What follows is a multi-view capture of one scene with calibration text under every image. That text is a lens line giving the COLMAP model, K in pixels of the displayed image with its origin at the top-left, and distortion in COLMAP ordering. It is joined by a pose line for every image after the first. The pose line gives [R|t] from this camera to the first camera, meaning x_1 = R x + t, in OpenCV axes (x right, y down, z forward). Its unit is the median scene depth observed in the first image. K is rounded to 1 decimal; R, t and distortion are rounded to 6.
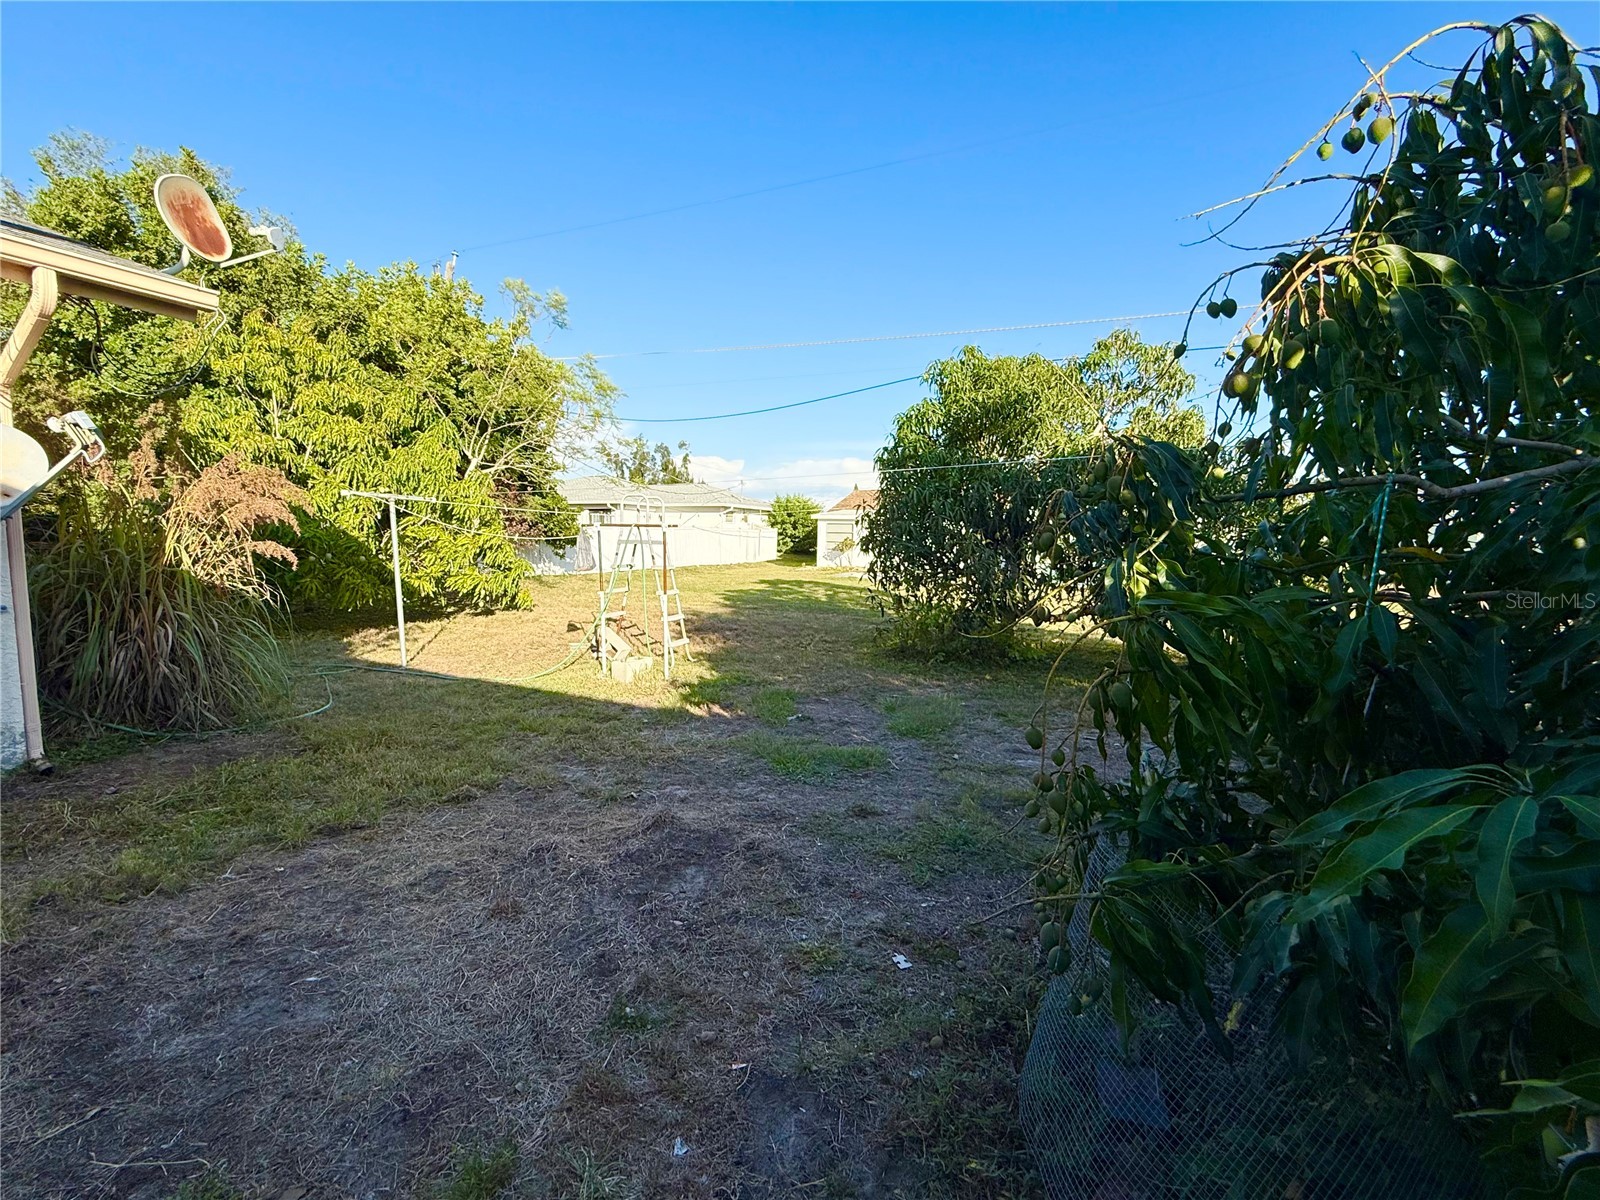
lens RADIAL K [[649.0, 0, 800.0], [0, 649.0, 600.0], [0, 0, 1]] dist [-0.000182, -0.000137]
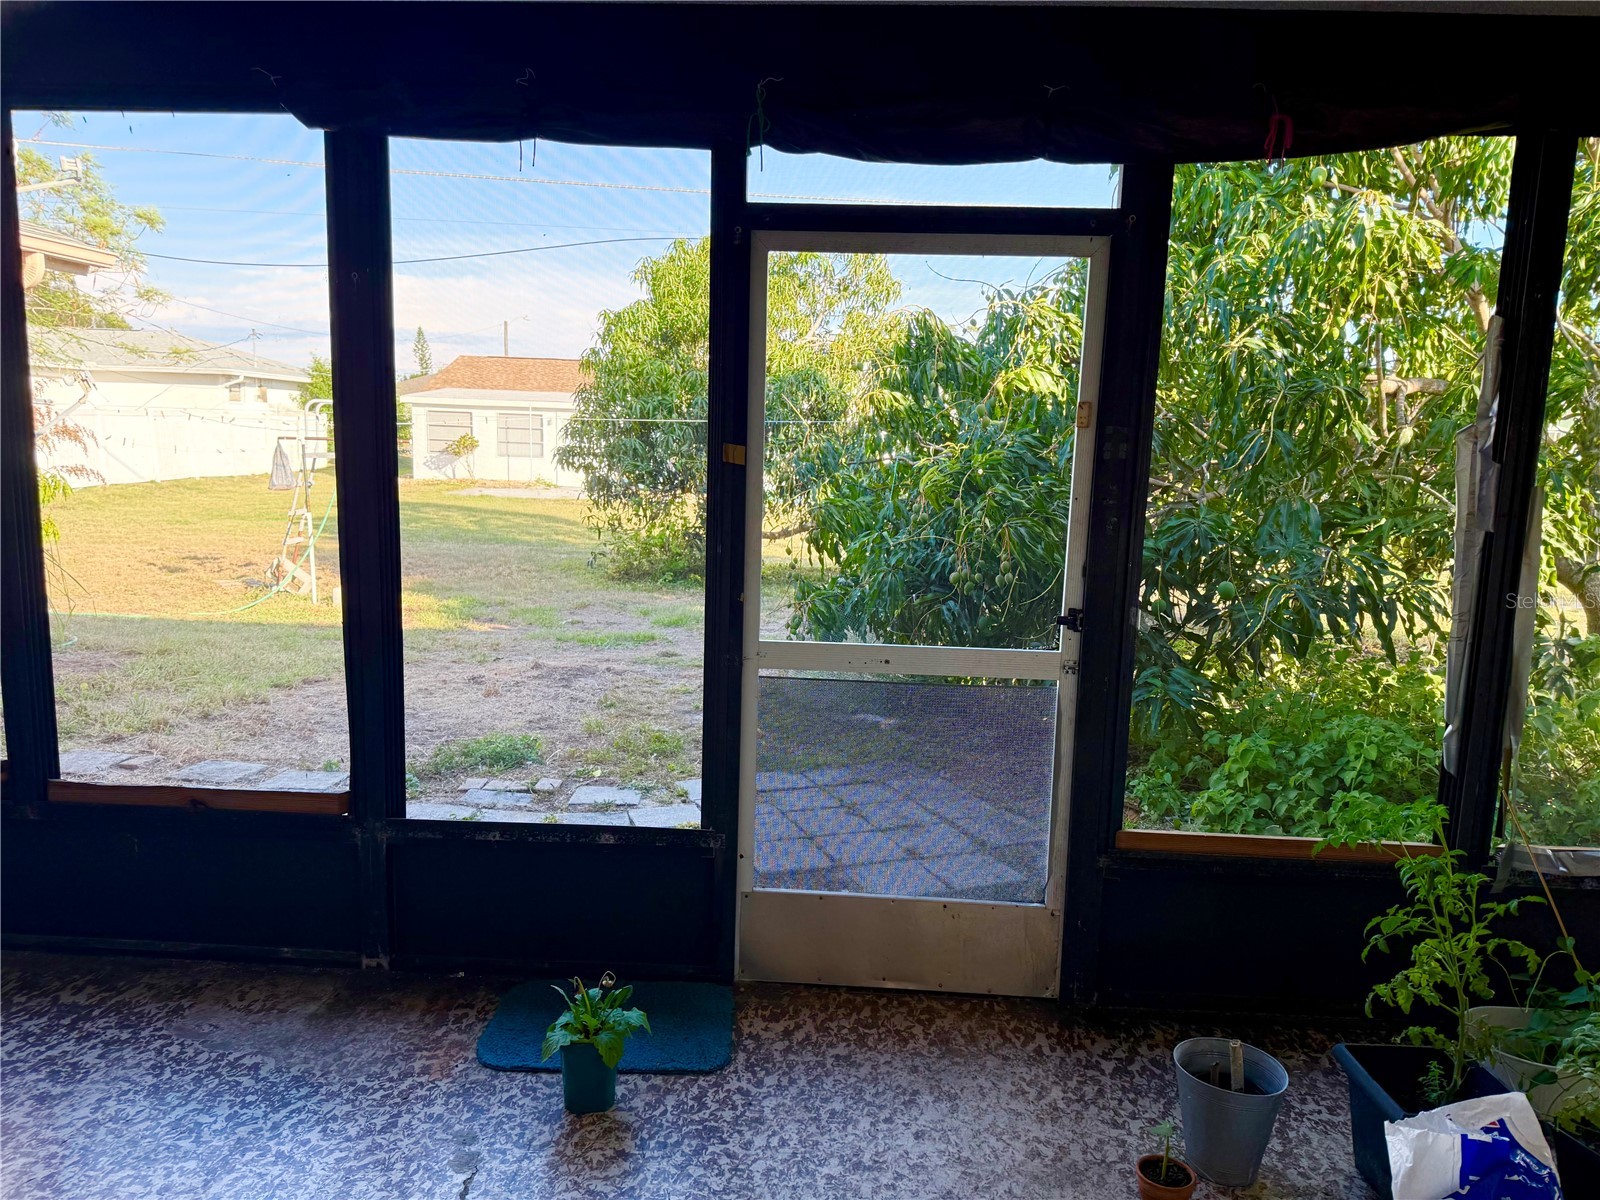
lens RADIAL K [[1144.0, 0, 800.0], [0, 1144.0, 600.0], [0, 0, 1]] dist [0.005740, 0.000452]
pose [[0.915799, -0.046016, 0.398991, -0.263074], [0.023242, 0.997822, 0.061732, 0.020018], [-0.400963, -0.047261, 0.914874, -0.594326]]
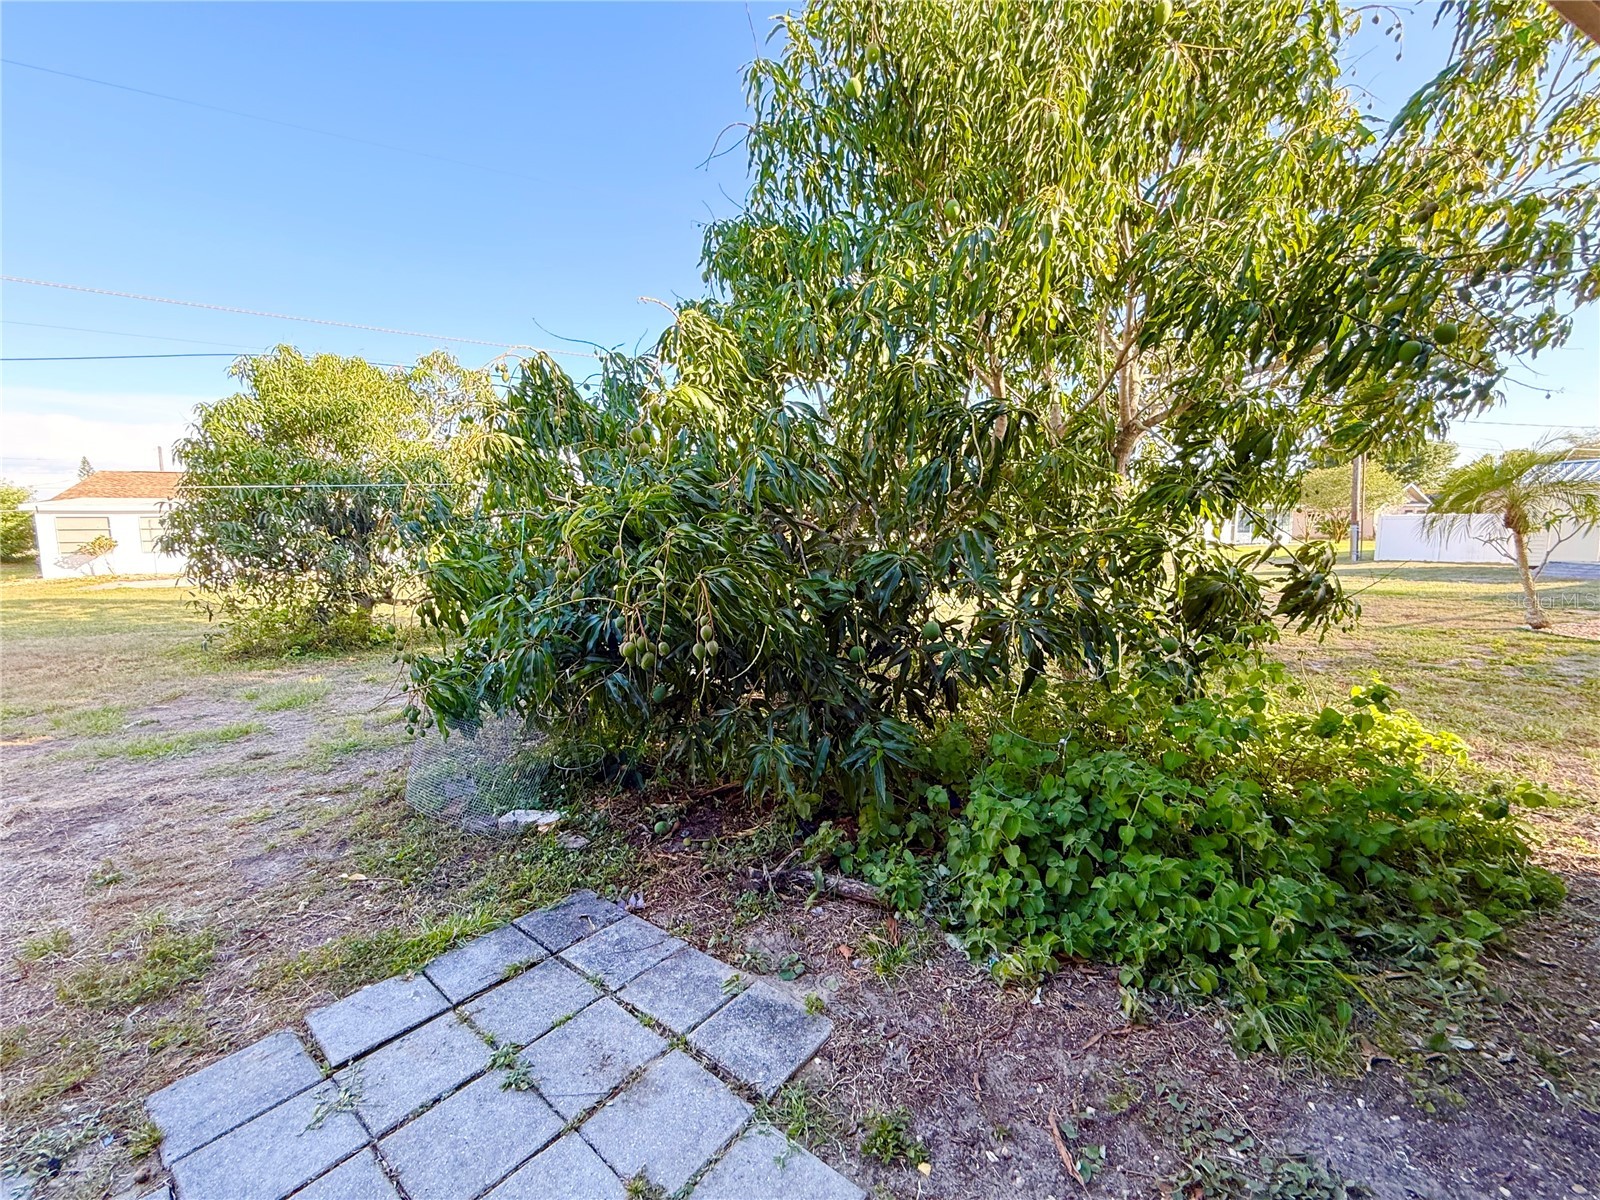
lens RADIAL K [[649.0, 0, 800.0], [0, 649.0, 600.0], [0, 0, 1]] dist [-0.000182, -0.000137]
pose [[0.610734, -0.107800, 0.784463, -0.087432], [0.095042, 0.993507, 0.062533, 0.018013], [-0.786111, 0.036366, 0.617015, -0.251508]]
